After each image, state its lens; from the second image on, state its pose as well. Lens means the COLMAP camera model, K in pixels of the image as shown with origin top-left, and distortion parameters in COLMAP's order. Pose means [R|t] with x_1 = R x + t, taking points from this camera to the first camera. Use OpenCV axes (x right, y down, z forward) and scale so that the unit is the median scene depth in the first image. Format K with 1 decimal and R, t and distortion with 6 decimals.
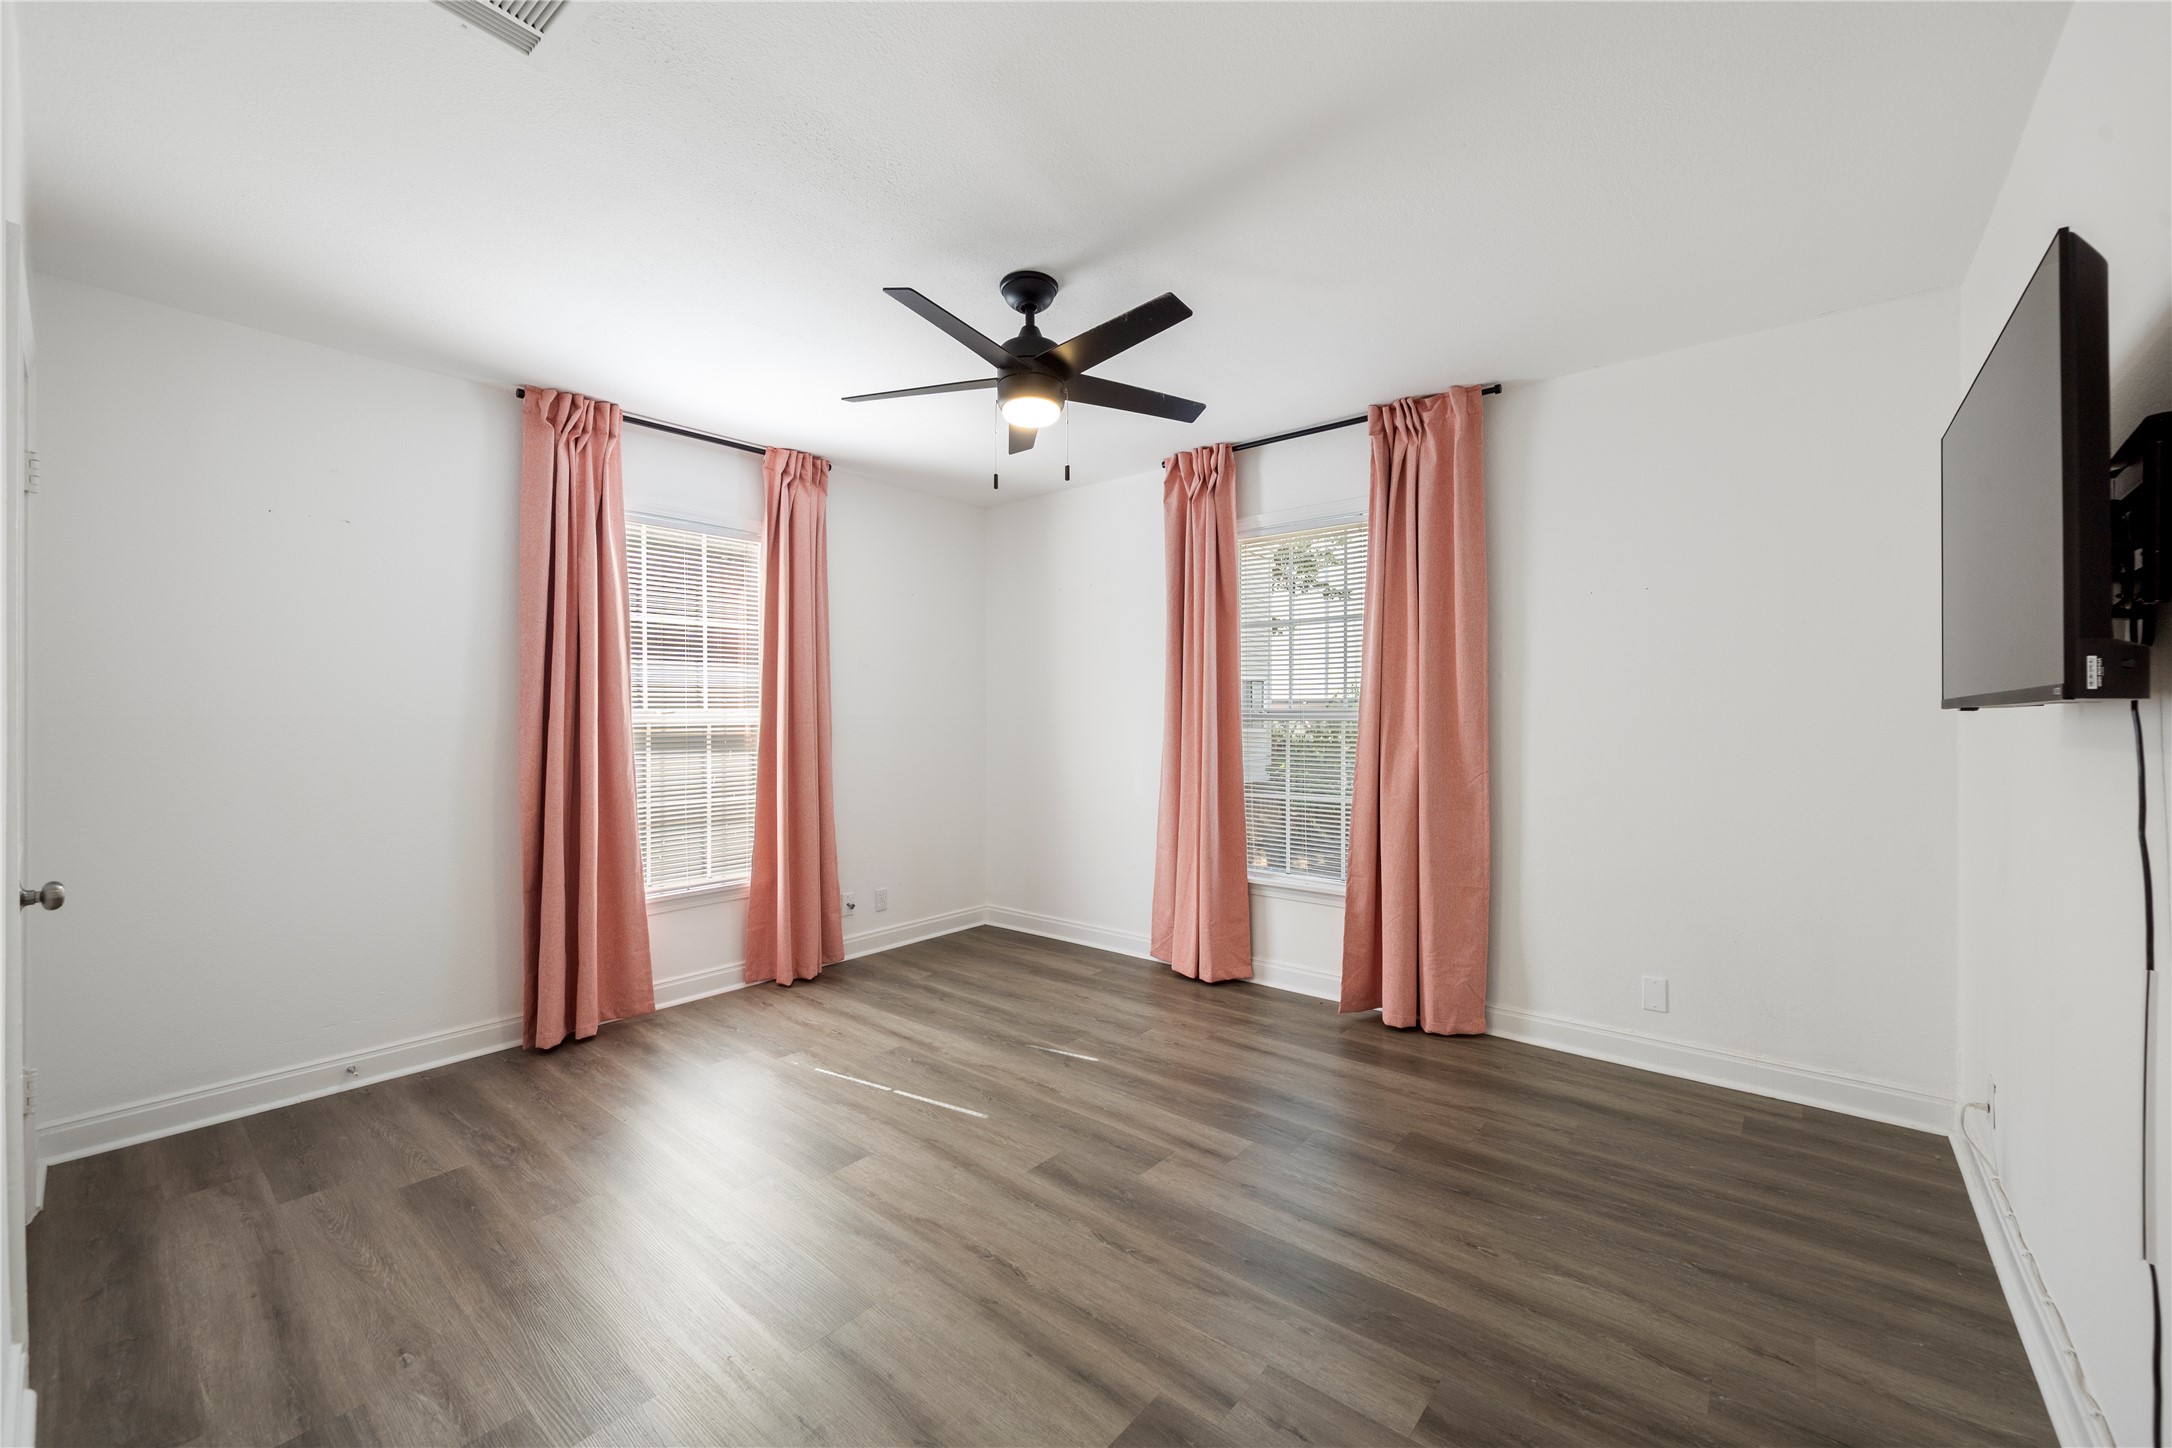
lens RADIAL K [[861.6, 0, 1091.9], [0, 861.6, 725.6], [0, 0, 1]] dist [-0.001424, 0.001285]
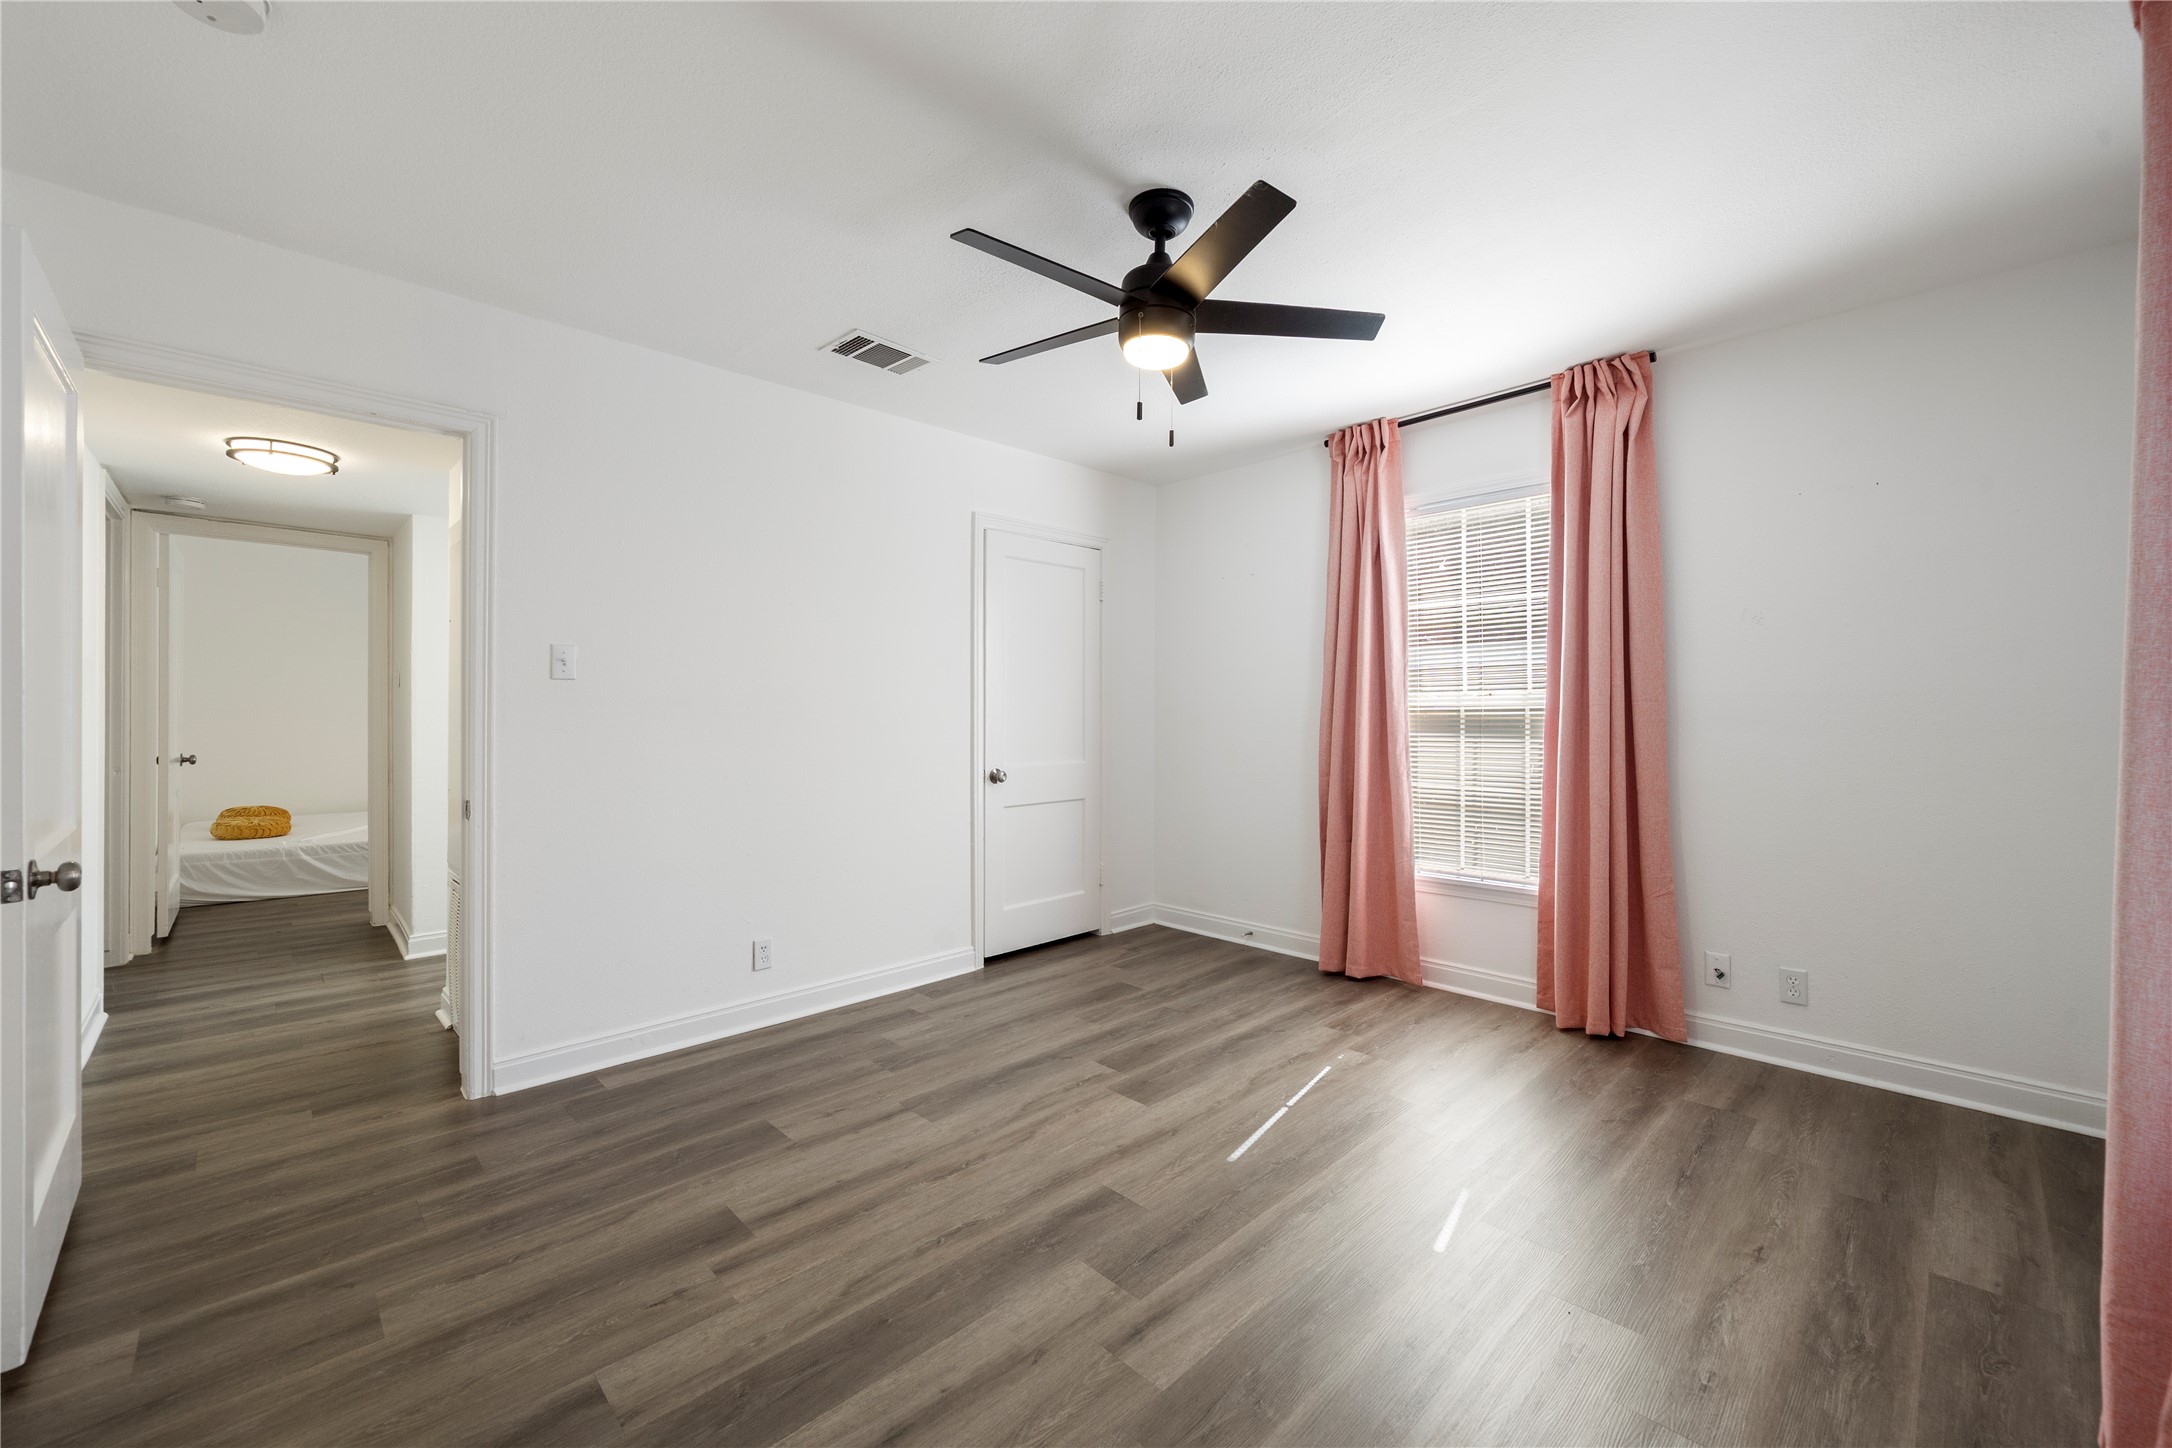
lens RADIAL K [[861.6, 0, 1091.9], [0, 861.6, 725.6], [0, 0, 1]] dist [-0.001424, 0.001285]
pose [[-0.106270, 0.021135, -0.994113, 0.758926], [-0.001712, 0.999769, 0.021438, -0.002984], [0.994336, 0.003980, -0.106209, 0.969540]]
